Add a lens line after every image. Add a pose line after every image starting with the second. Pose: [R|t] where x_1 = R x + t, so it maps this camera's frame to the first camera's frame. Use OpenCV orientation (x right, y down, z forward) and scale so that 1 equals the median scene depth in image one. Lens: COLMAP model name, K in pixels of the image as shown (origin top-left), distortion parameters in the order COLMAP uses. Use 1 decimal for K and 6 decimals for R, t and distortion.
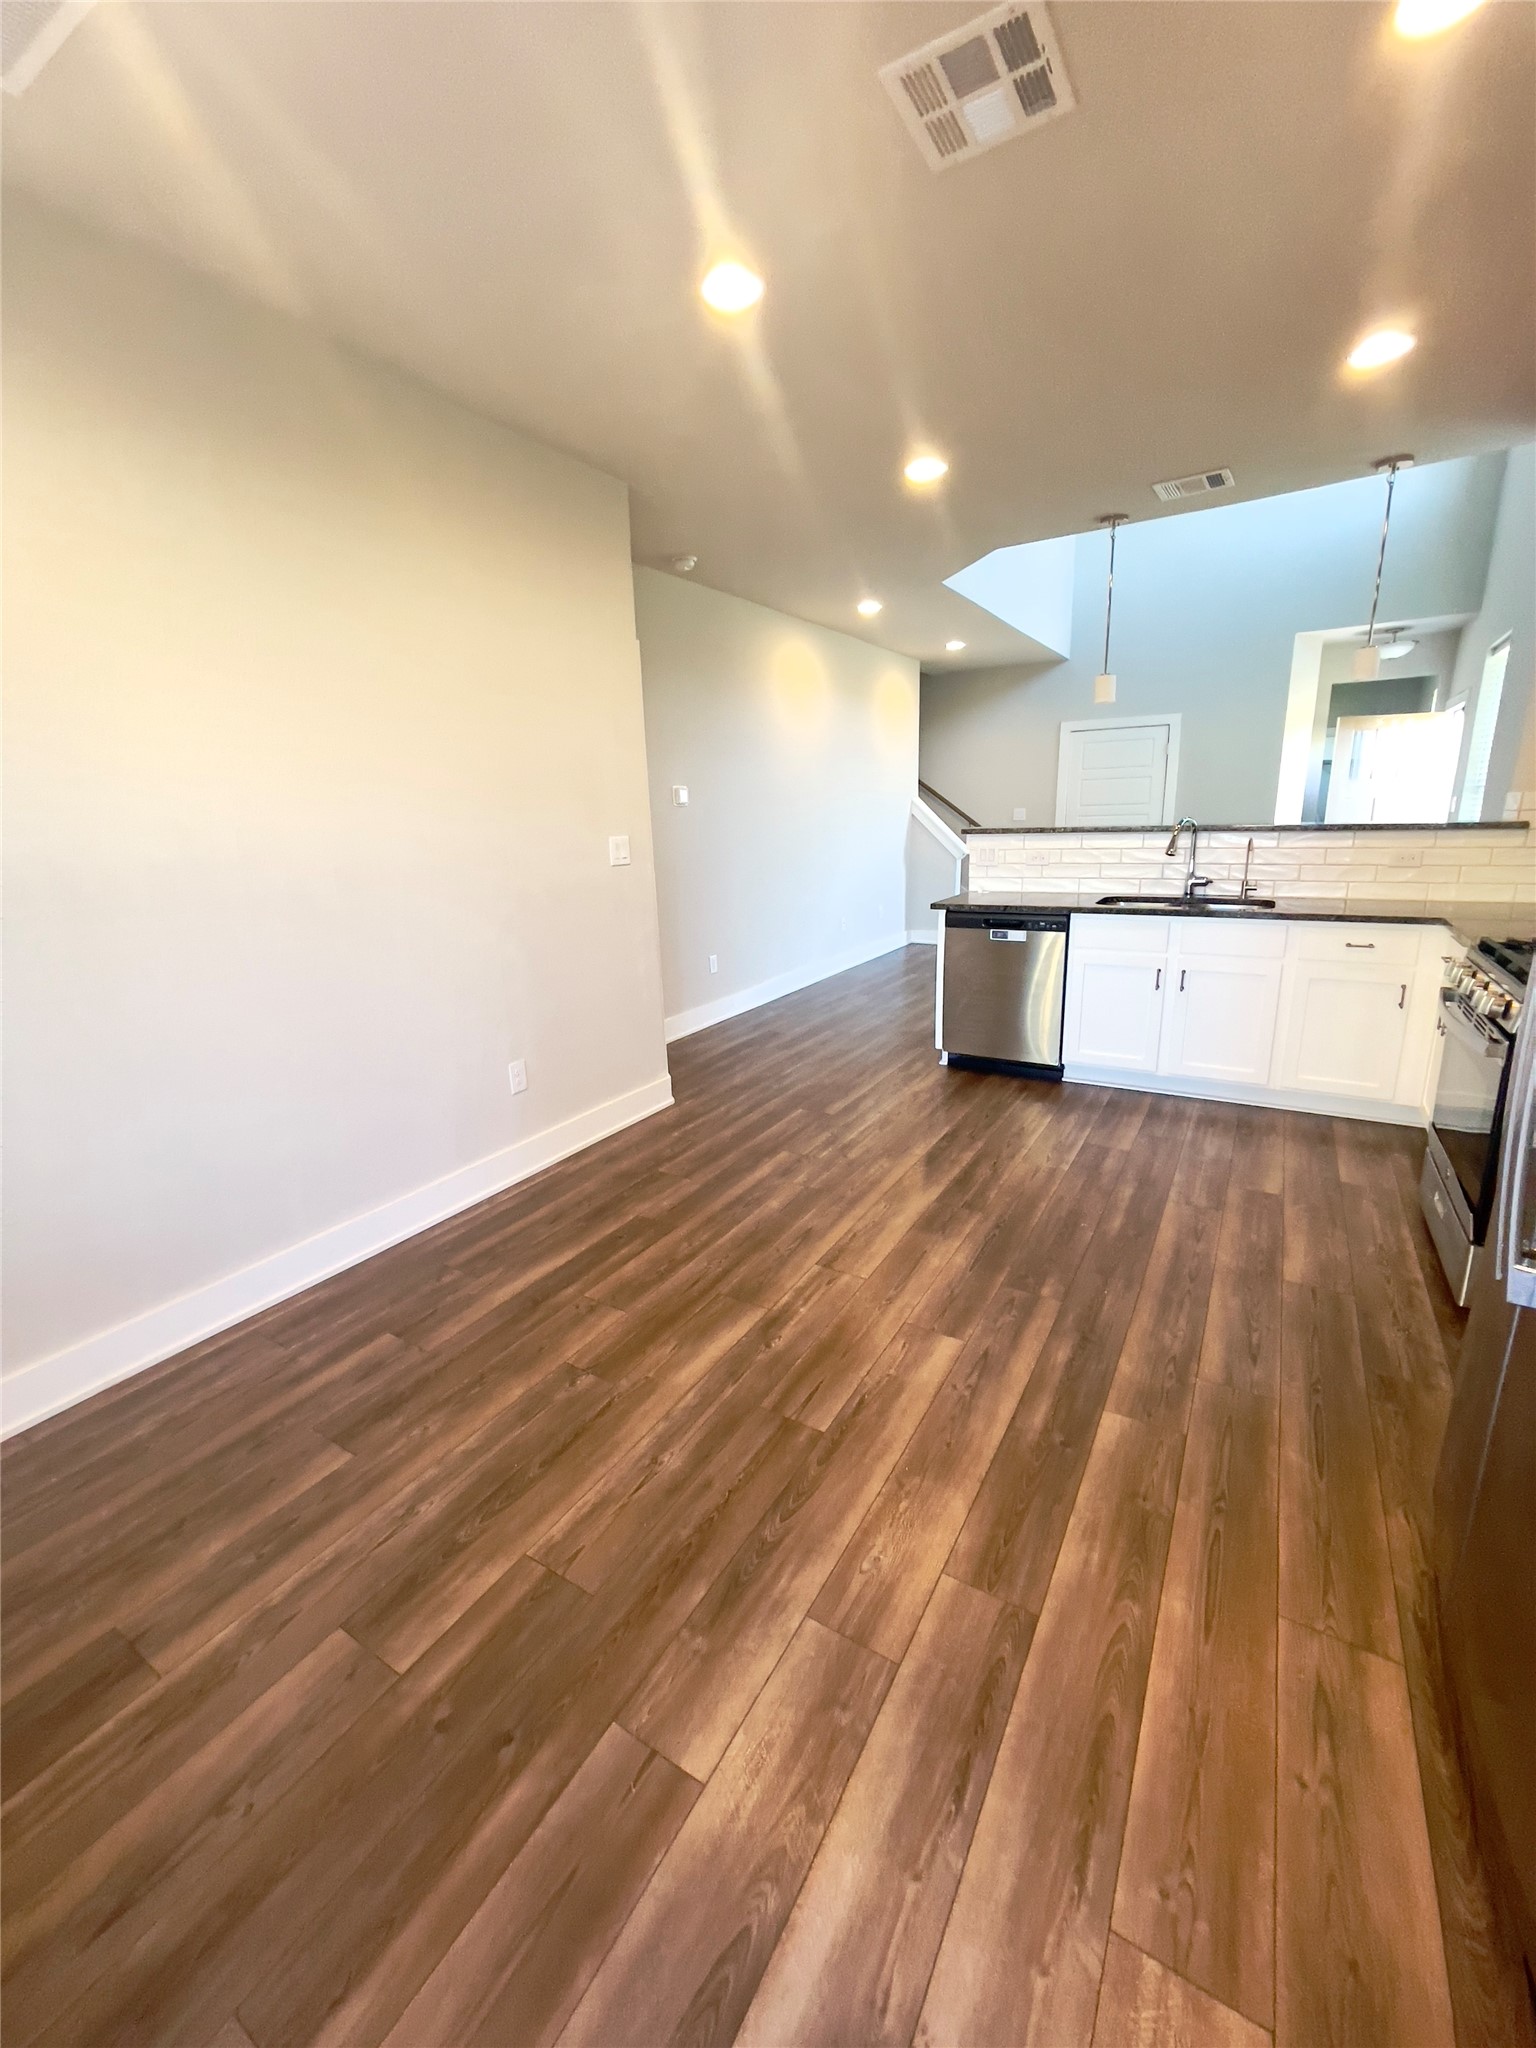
lens RADIAL K [[828.3, 0, 761.3], [0, 828.3, 1022.9], [0, 0, 1]] dist [-0.008044, 0.004208]
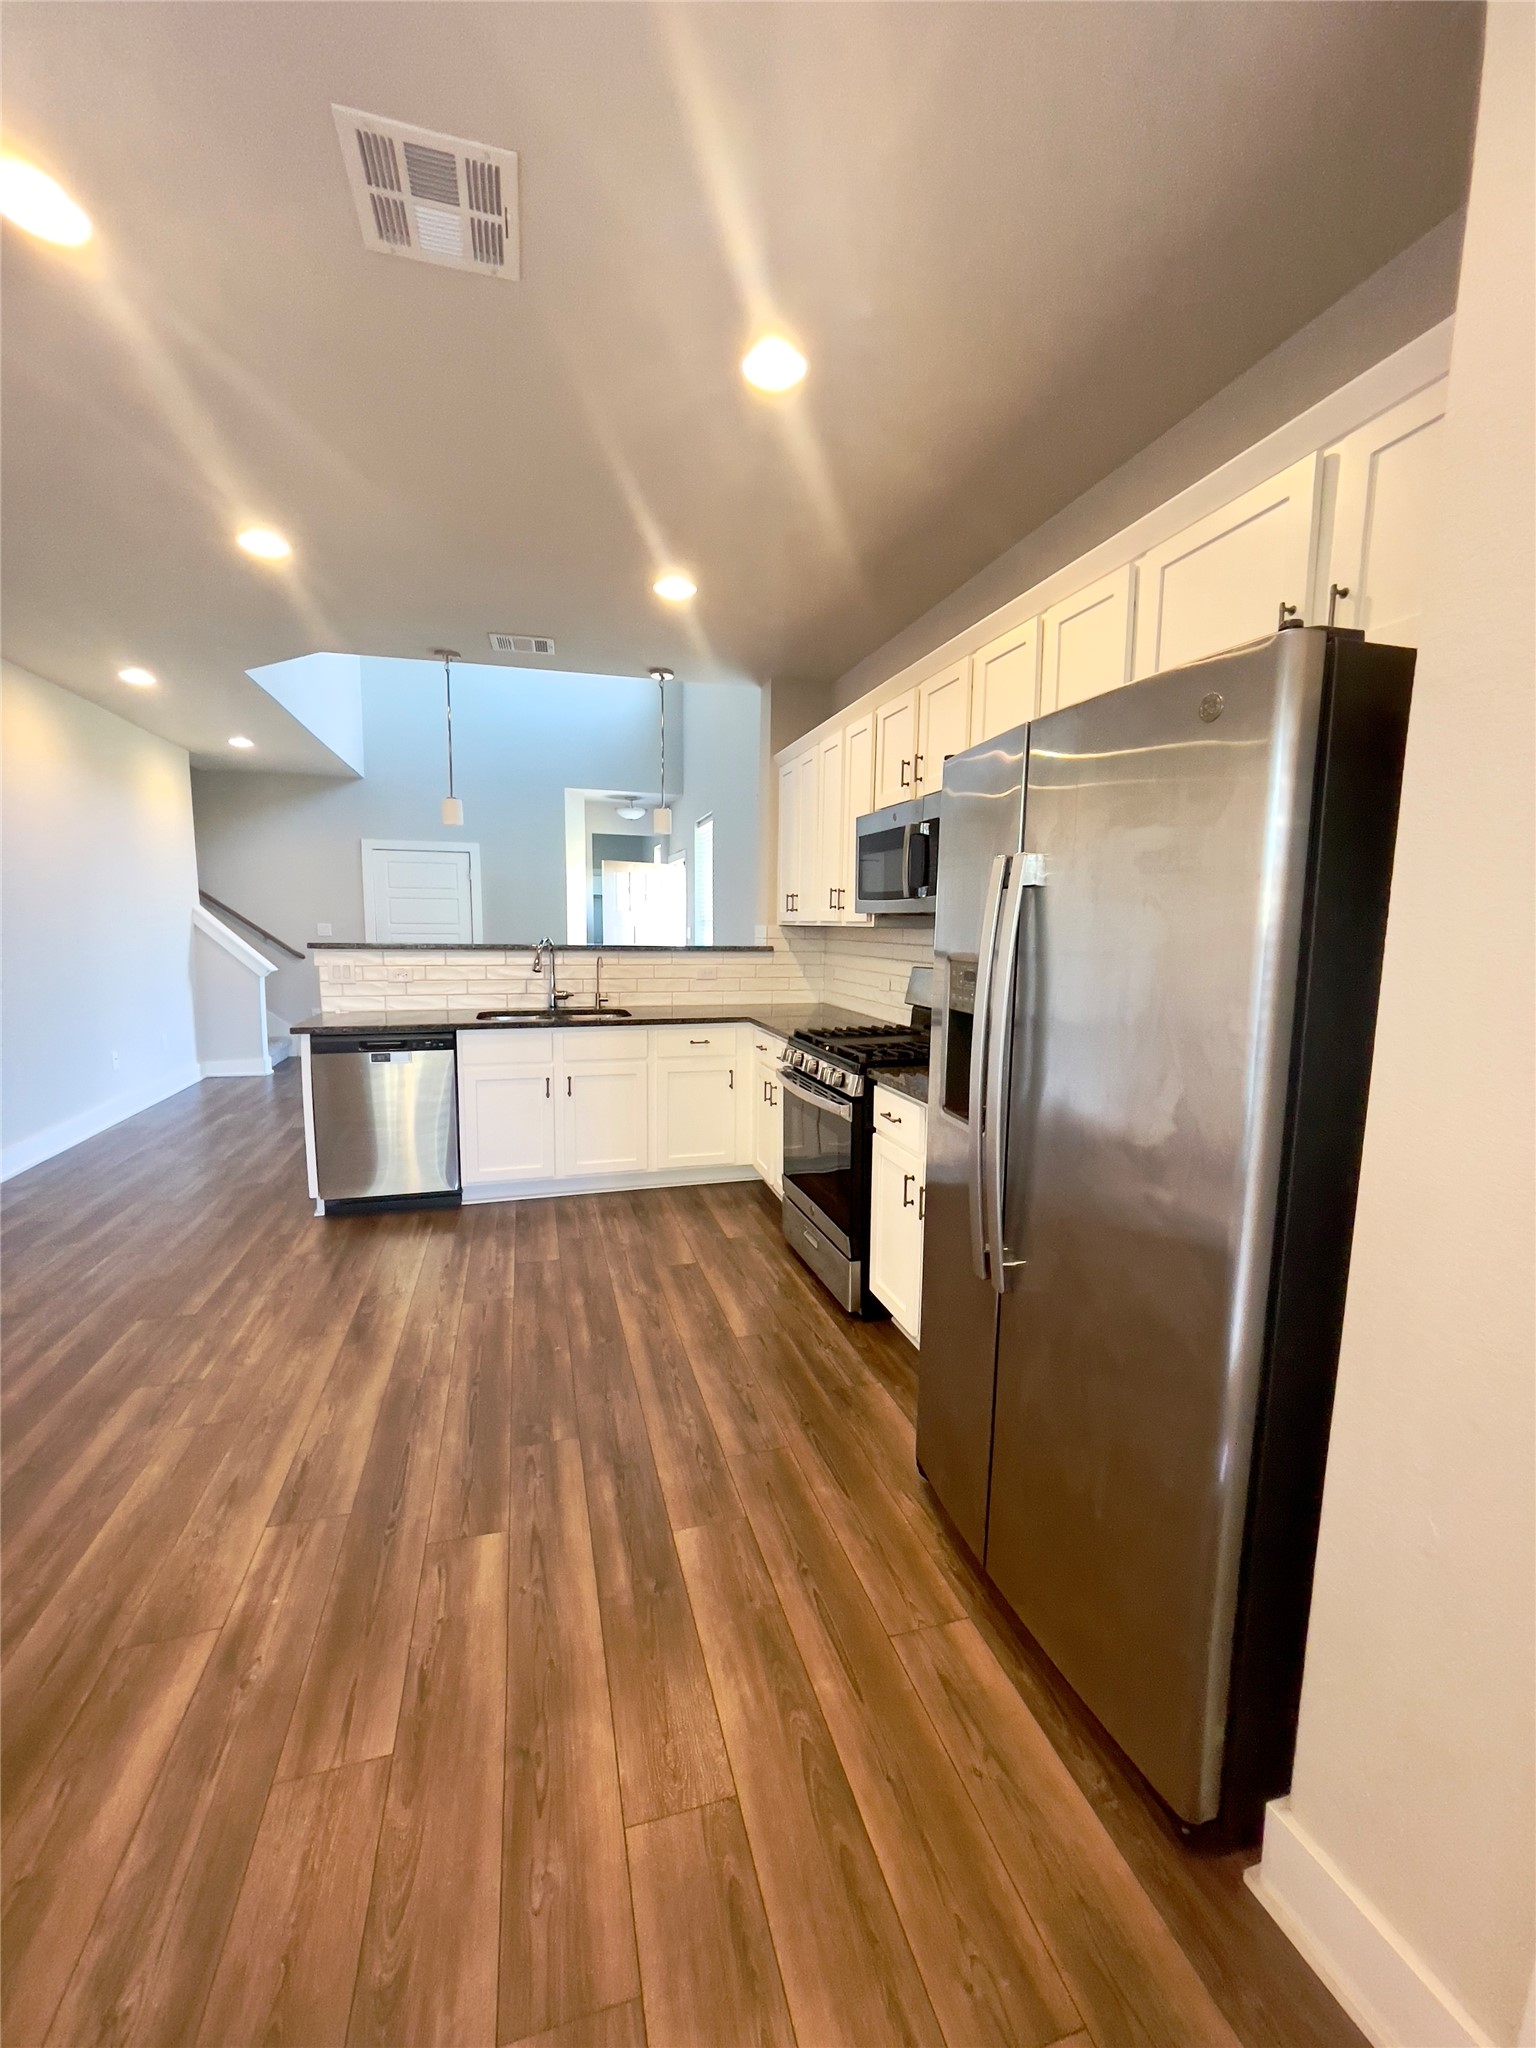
lens RADIAL K [[828.3, 0, 753.6], [0, 828.3, 1023.3], [0, 0, 1]] dist [-0.008044, 0.004208]
pose [[0.679280, -0.049977, 0.732175, -0.119476], [0.151425, 0.985755, -0.073199, -0.019609], [-0.718087, 0.160592, 0.677172, 0.107524]]
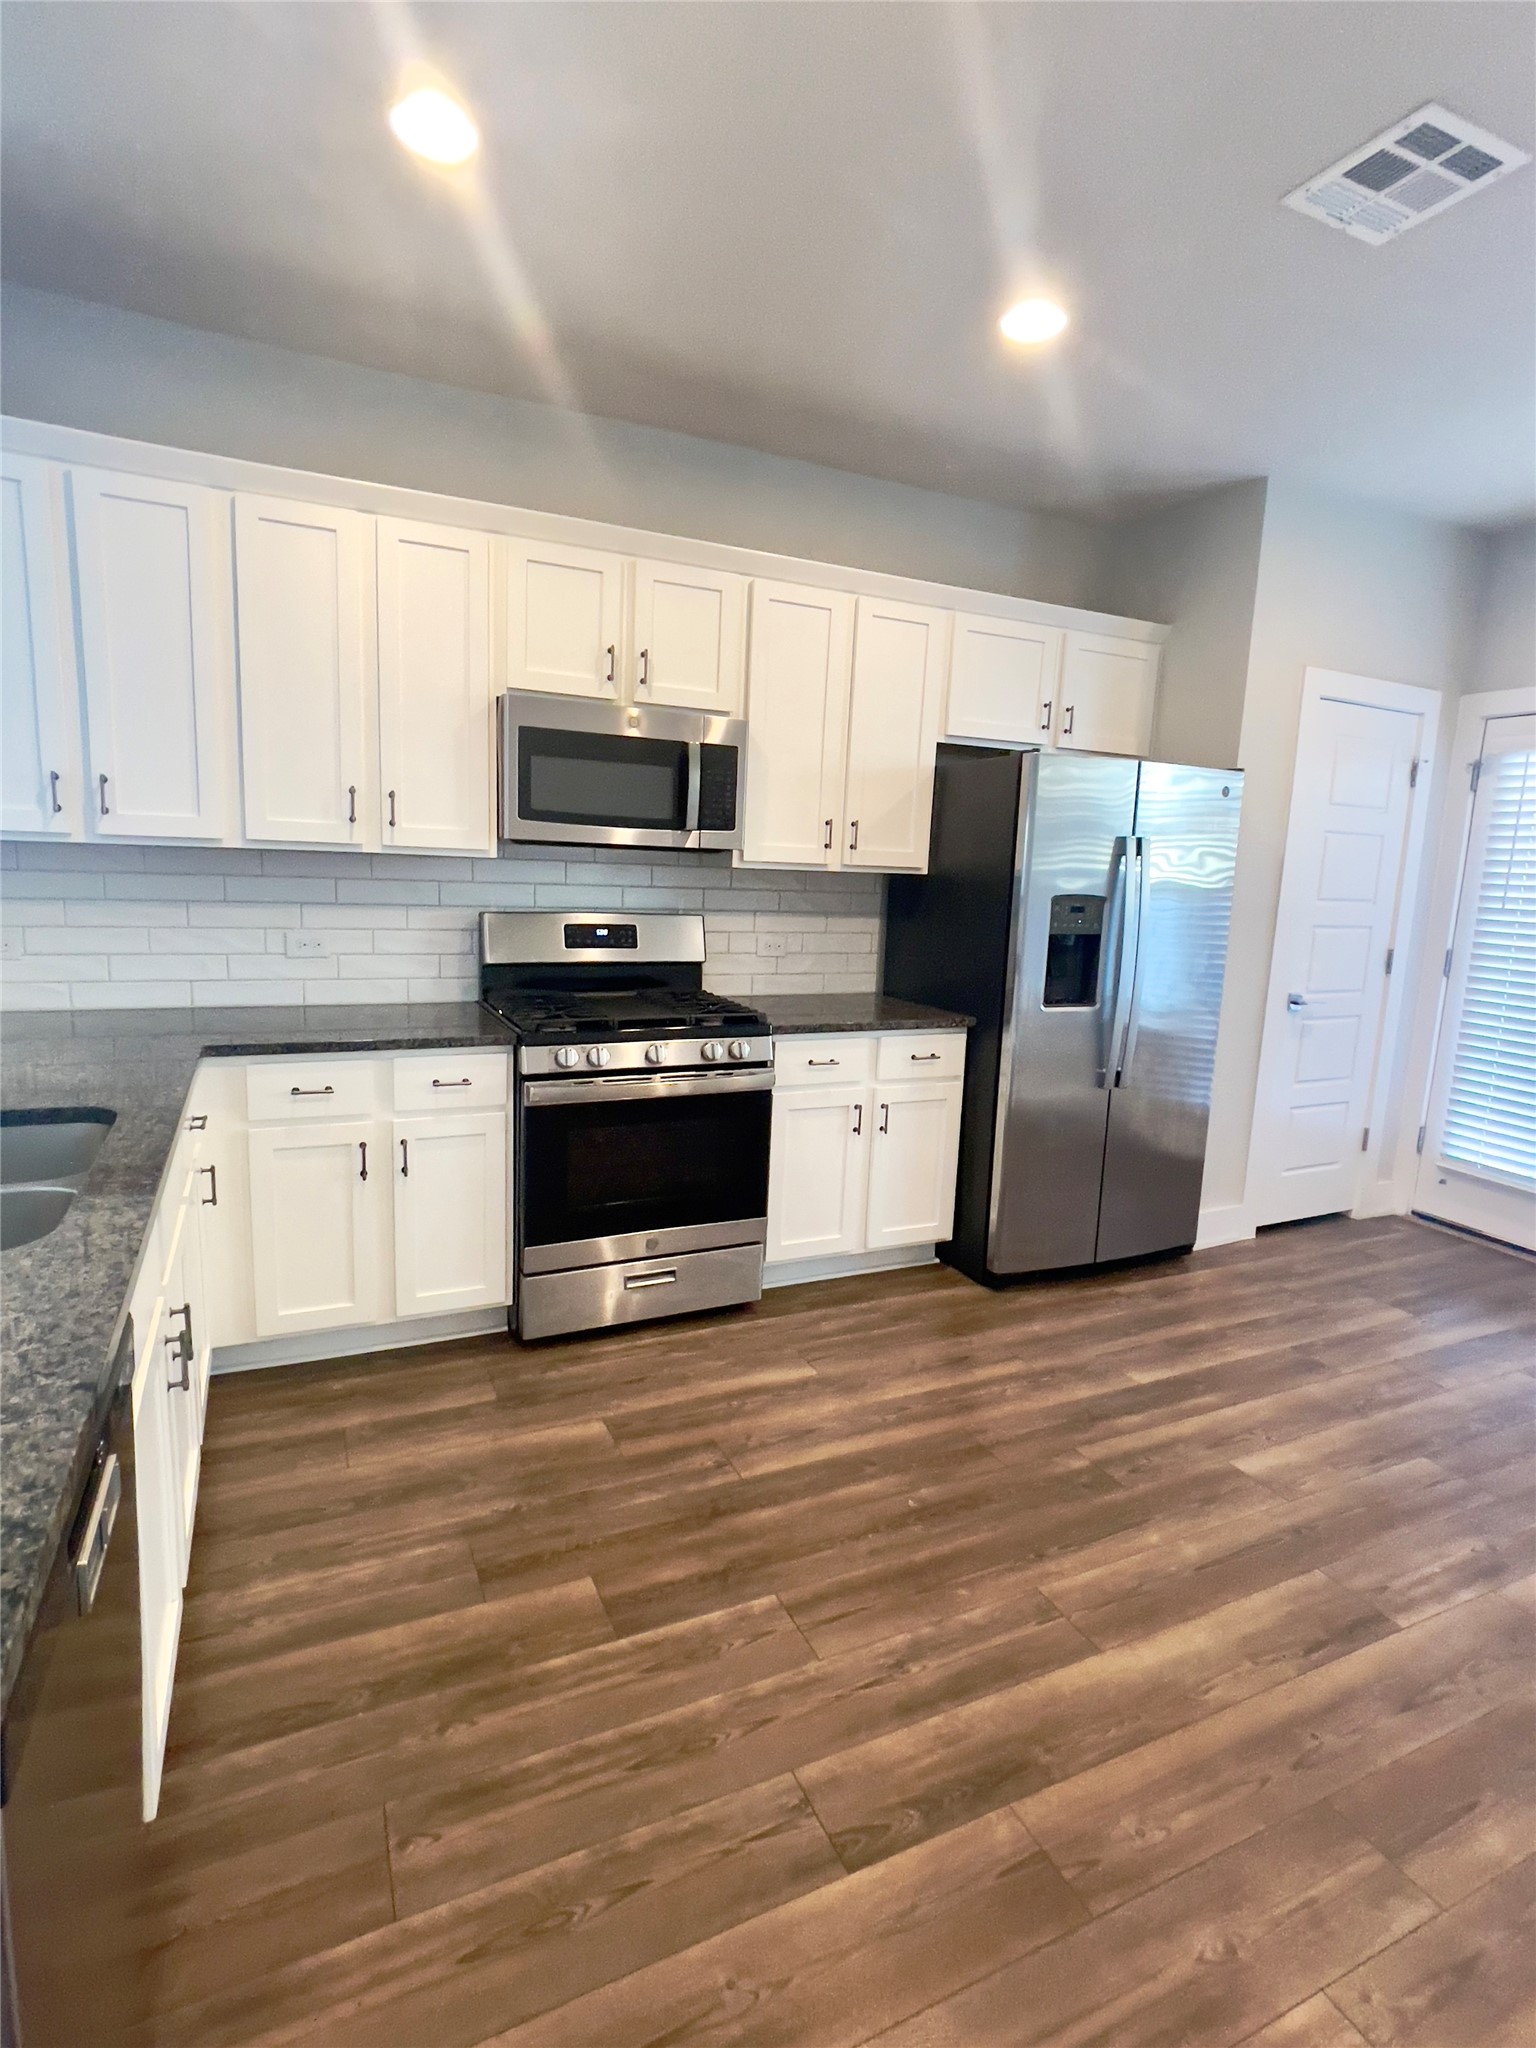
lens RADIAL K [[1022.8, 0, 768.3], [0, 1022.8, 1027.3], [0, 0, 1]] dist [-0.003572, 0.001629]
pose [[-0.839341, -0.088861, 0.536293, 0.074722], [0.122840, 0.930026, 0.346356, -0.337976], [-0.529544, 0.356589, -0.769693, 1.318780]]
